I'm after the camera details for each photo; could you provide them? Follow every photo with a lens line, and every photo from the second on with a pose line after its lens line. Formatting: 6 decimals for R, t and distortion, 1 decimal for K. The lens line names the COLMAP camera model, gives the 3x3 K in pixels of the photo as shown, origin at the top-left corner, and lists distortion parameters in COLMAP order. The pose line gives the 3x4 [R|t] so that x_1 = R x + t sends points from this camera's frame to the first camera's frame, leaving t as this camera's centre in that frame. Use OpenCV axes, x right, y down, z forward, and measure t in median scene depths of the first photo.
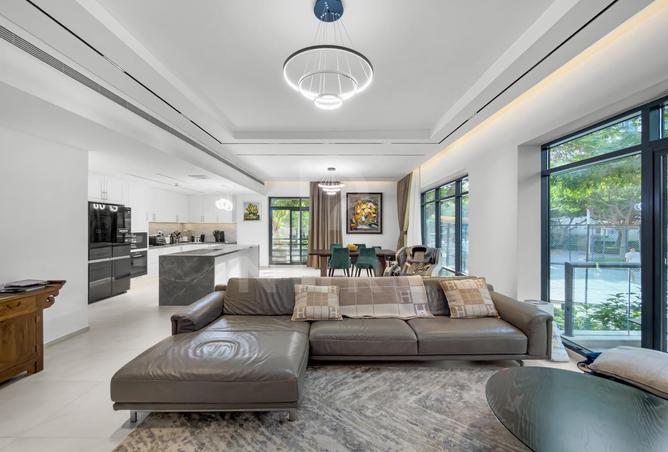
lens RADIAL K [[272.4, 0, 334.2], [0, 272.4, 225.8], [0, 0, 1]] dist [-0.002424, -0.000401]
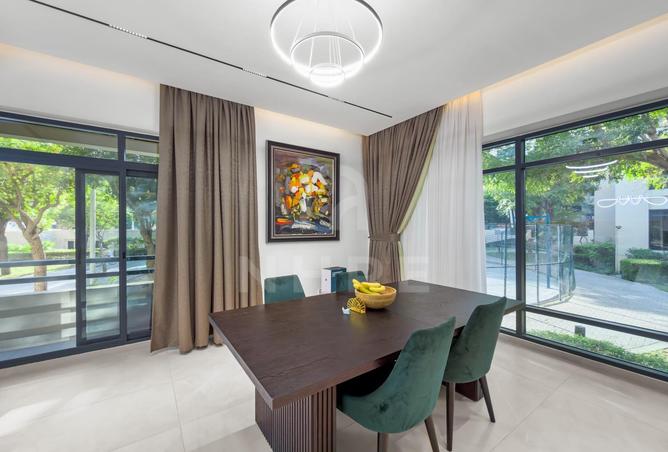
lens RADIAL K [[272.4, 0, 336.5], [0, 272.4, 228.6], [0, 0, 1]] dist [-0.002424, -0.000401]
pose [[0.818284, -0.003883, 0.574801, -0.103350], [0.003763, 0.999992, 0.001399, 0.009054], [-0.574802, 0.001018, 0.818292, 0.608414]]
